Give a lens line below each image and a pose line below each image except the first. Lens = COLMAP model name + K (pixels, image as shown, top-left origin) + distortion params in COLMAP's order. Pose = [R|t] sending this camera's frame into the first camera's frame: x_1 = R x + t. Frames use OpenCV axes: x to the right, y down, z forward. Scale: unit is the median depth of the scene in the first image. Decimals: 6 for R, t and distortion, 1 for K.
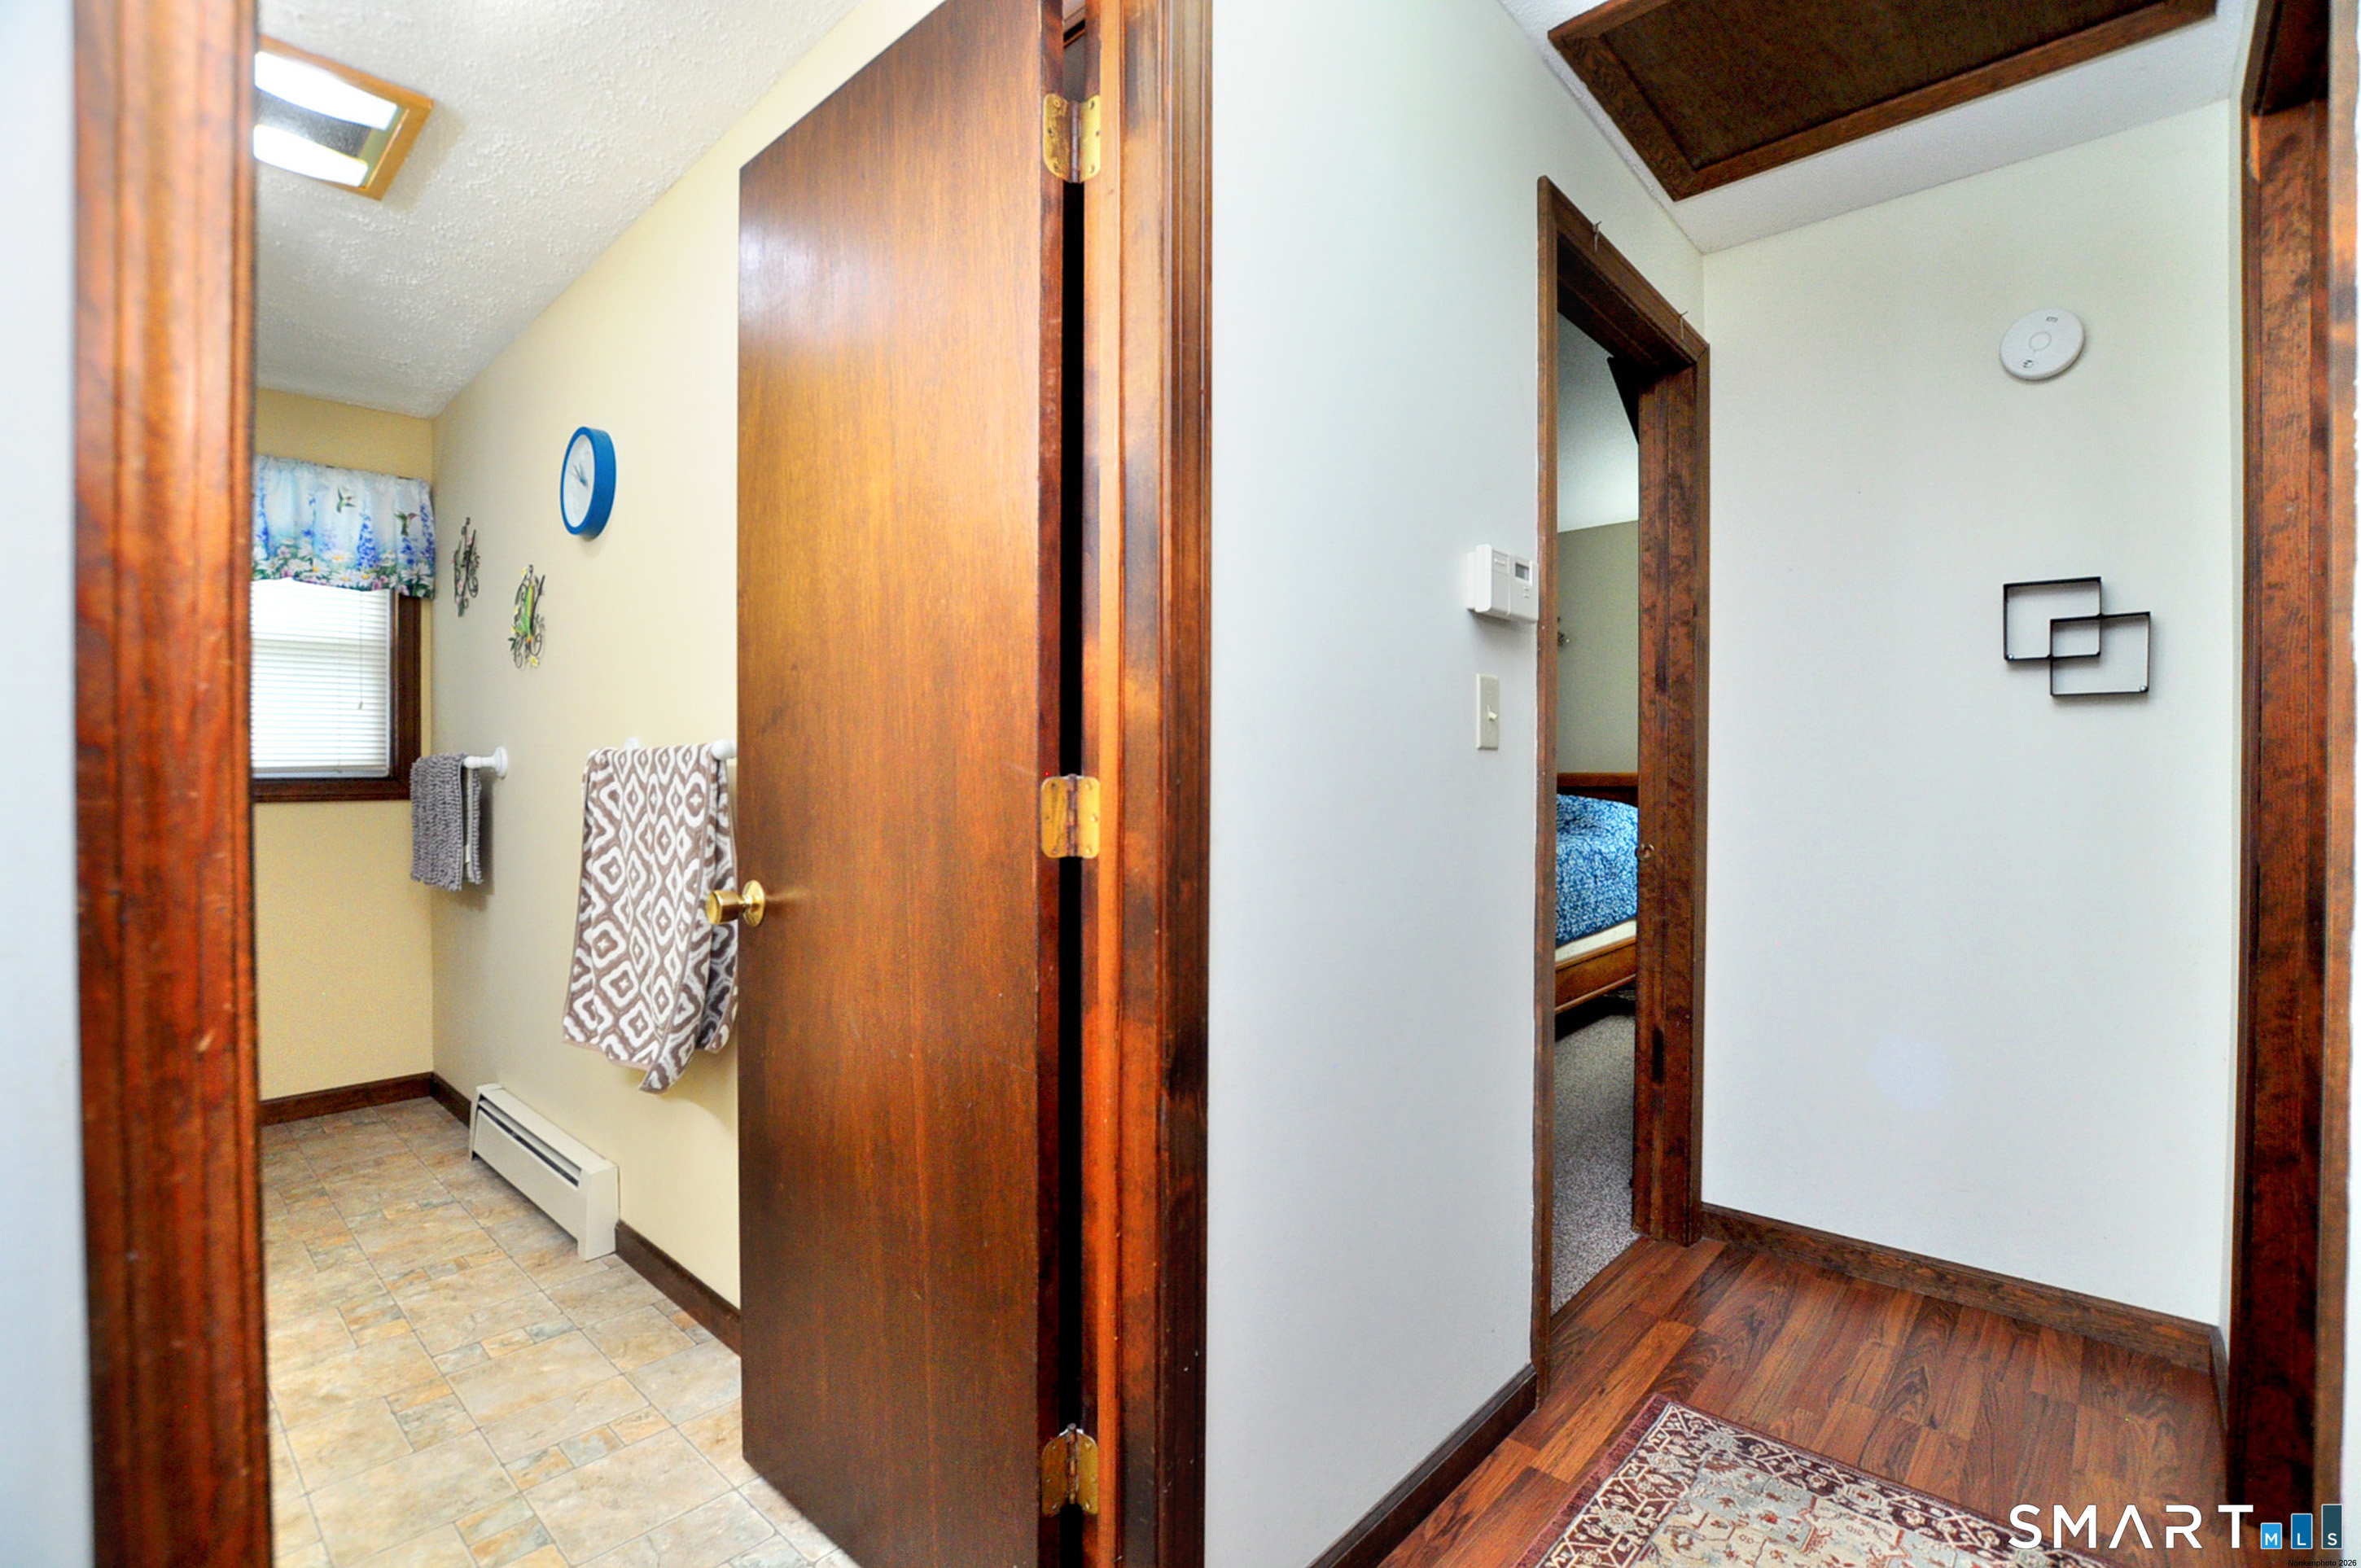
lens RADIAL K [[1058.3, 0, 1193.8], [0, 1058.3, 790.0], [0, 0, 1]] dist [-0.028066, 0.000959]
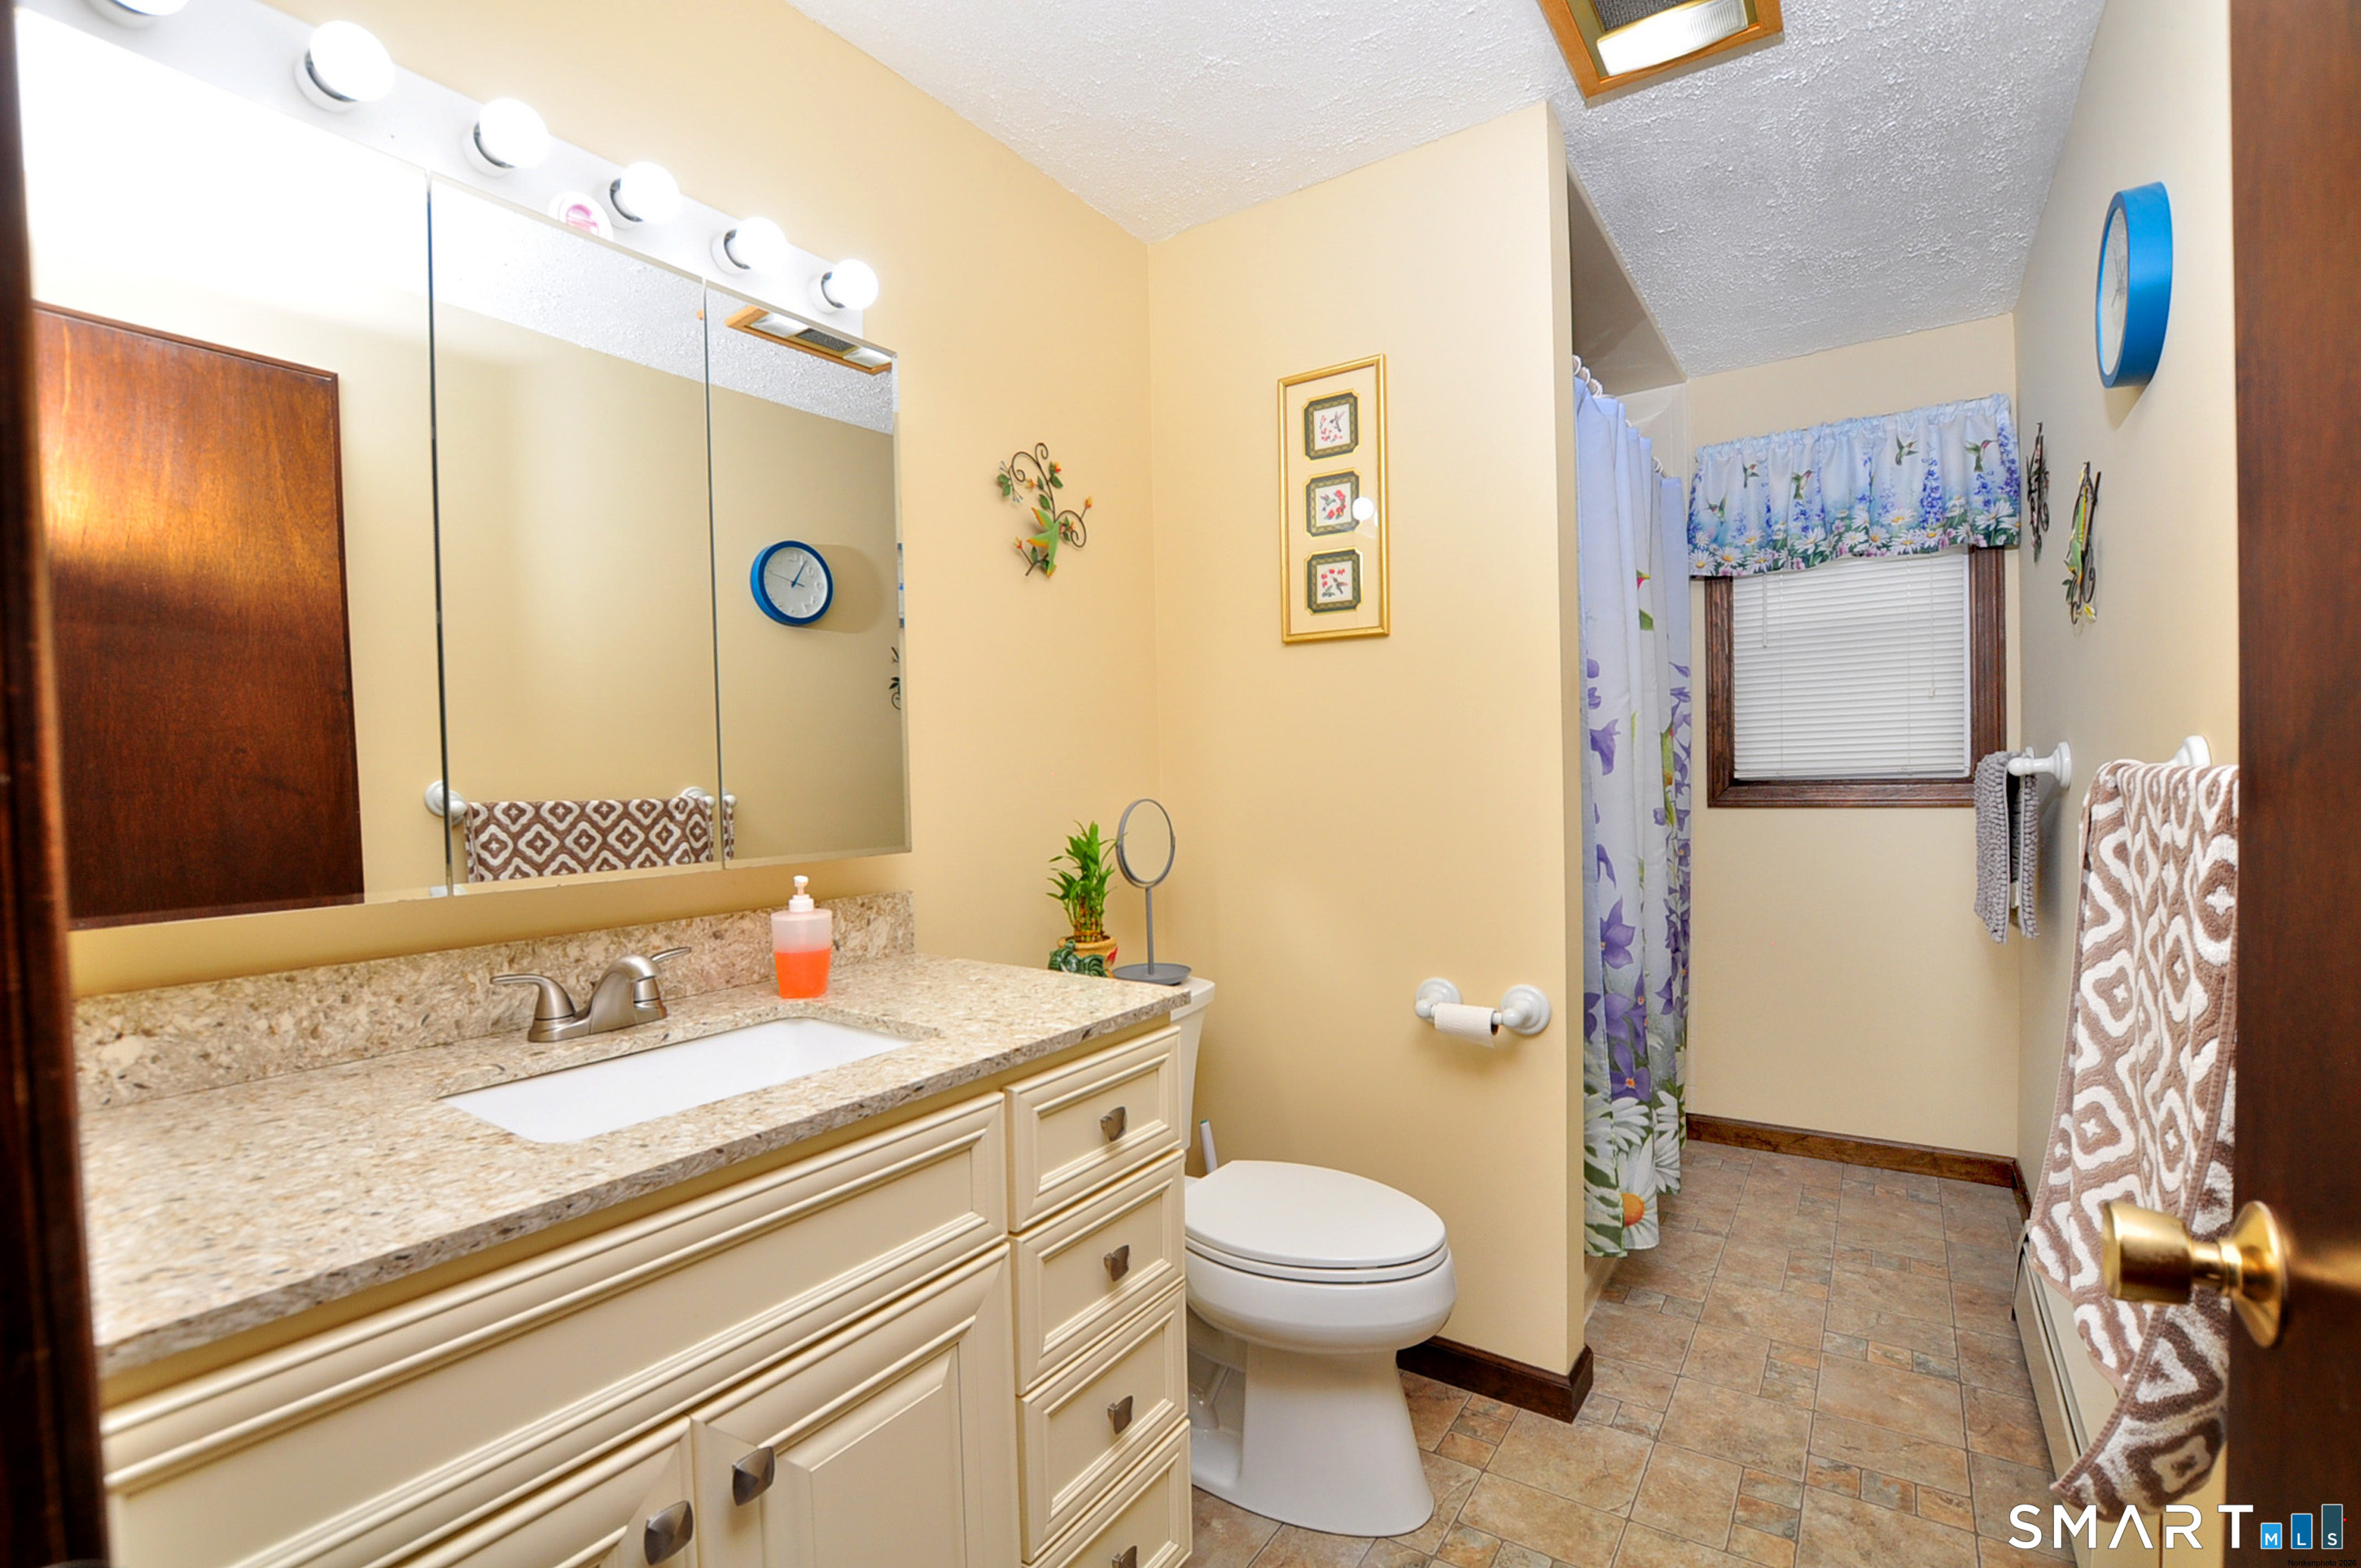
lens RADIAL K [[1058.3, 0, 1193.8], [0, 1058.3, 790.0], [0, 0, 1]] dist [-0.028066, 0.000959]
pose [[0.154193, 0.018285, -0.987872, -0.088622], [0.010219, 0.999746, 0.020100, -0.032631], [0.987988, -0.013195, 0.153967, 0.363310]]
